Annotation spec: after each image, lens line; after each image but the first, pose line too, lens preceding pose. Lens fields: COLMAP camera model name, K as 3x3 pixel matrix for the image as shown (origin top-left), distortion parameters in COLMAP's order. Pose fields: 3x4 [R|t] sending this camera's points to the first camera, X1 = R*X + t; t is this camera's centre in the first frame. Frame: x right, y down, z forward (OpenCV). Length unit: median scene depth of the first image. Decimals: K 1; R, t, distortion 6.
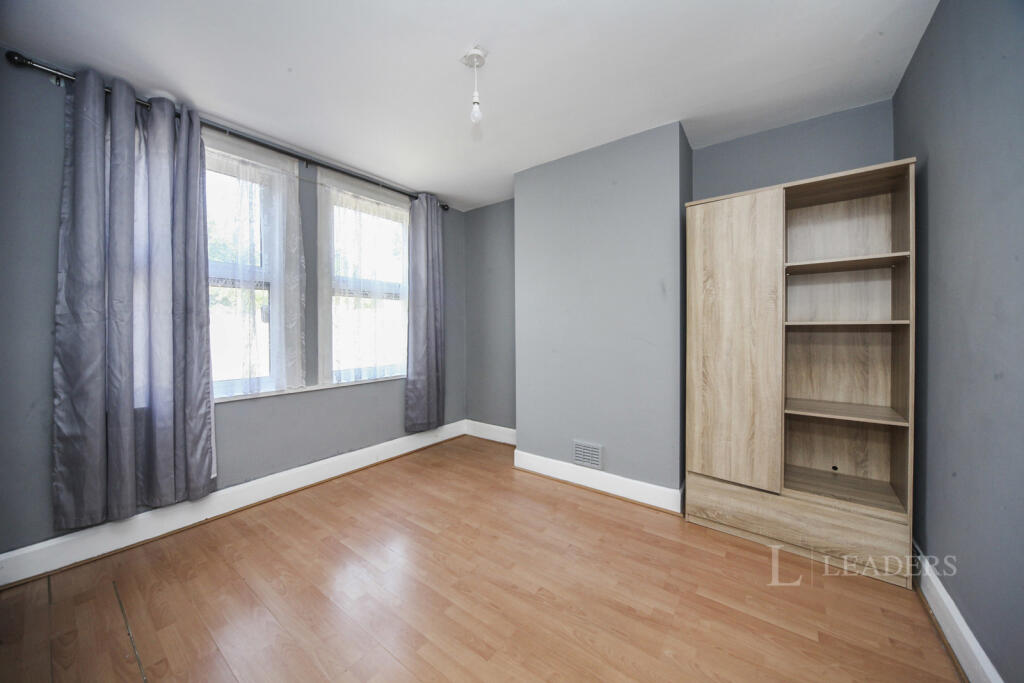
lens RADIAL K [[360.5, 0, 512.6], [0, 360.5, 330.8], [0, 0, 1]] dist [-0.000010, 0.000013]
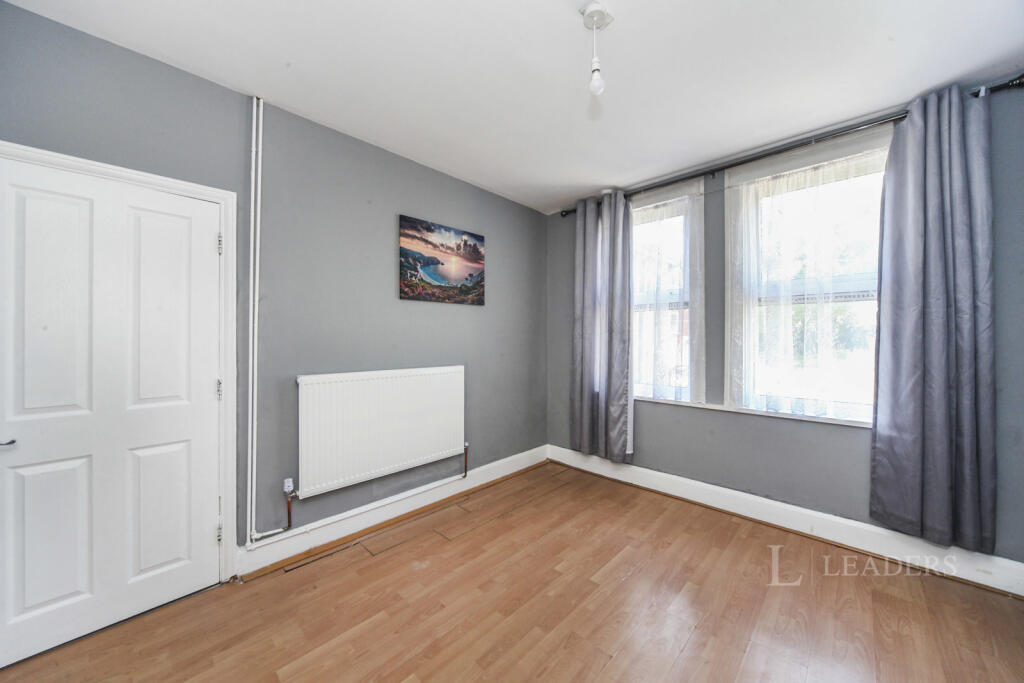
lens RADIAL K [[361.0, 0, 512.0], [0, 361.0, 341.5], [0, 0, 1]] dist [0.000746, 0.000070]
pose [[-0.105380, 0.007433, -0.994404, 0.511034], [-0.012517, 0.999883, 0.008801, -0.018324], [0.994353, 0.013375, -0.105274, 0.638189]]
